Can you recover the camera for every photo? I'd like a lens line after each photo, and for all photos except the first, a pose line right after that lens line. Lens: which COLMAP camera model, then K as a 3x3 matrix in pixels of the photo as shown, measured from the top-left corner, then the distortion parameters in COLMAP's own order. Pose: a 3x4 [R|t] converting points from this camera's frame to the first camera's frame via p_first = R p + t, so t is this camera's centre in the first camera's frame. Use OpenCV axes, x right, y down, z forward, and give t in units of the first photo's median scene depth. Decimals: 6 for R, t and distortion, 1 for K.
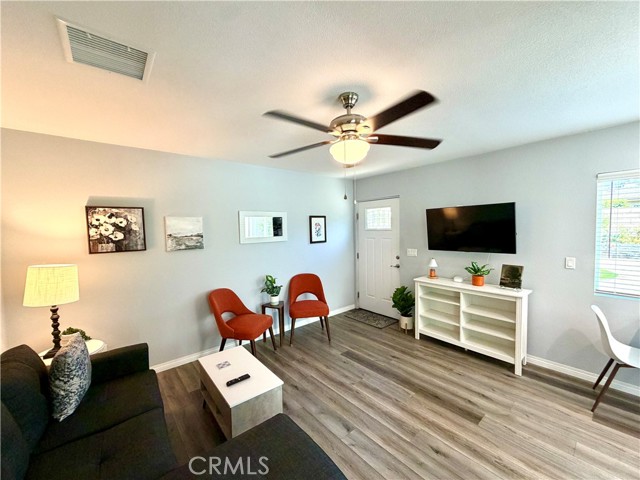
lens RADIAL K [[252.1, 0, 318.8], [0, 252.1, 240.6], [0, 0, 1]] dist [0.001599, 0.000001]
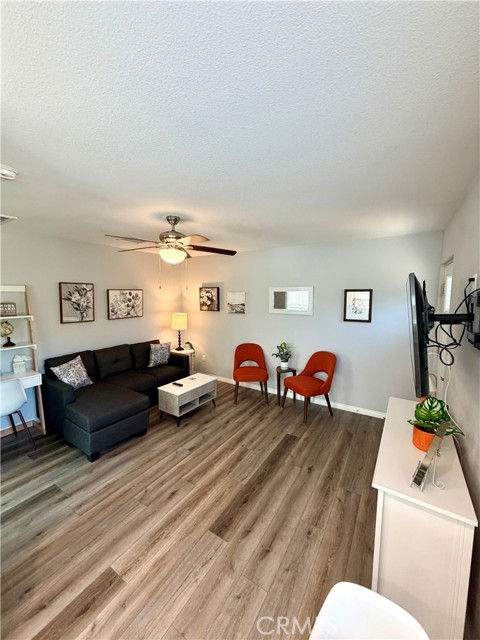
lens RADIAL K [[252.1, 0, 239.1], [0, 252.1, 316.4], [0, 0, 1]] dist [0.001599, 0.000001]
pose [[0.309460, 0.106438, -0.944937, 1.106315], [-0.059560, 0.993934, 0.092451, -0.103759], [0.949045, 0.027671, 0.313922, 0.606038]]
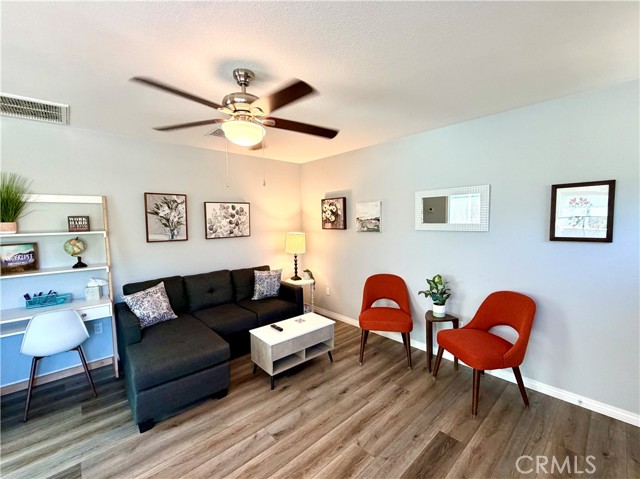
lens RADIAL K [[275.0, 0, 316.3], [0, 275.0, 239.8], [0, 0, 1]] dist [-0.000058, 0.000064]
pose [[0.045930, 0.094964, -0.994421, 0.795010], [-0.036667, 0.994961, 0.093322, -0.038956], [0.998271, 0.032176, 0.049181, 0.816230]]
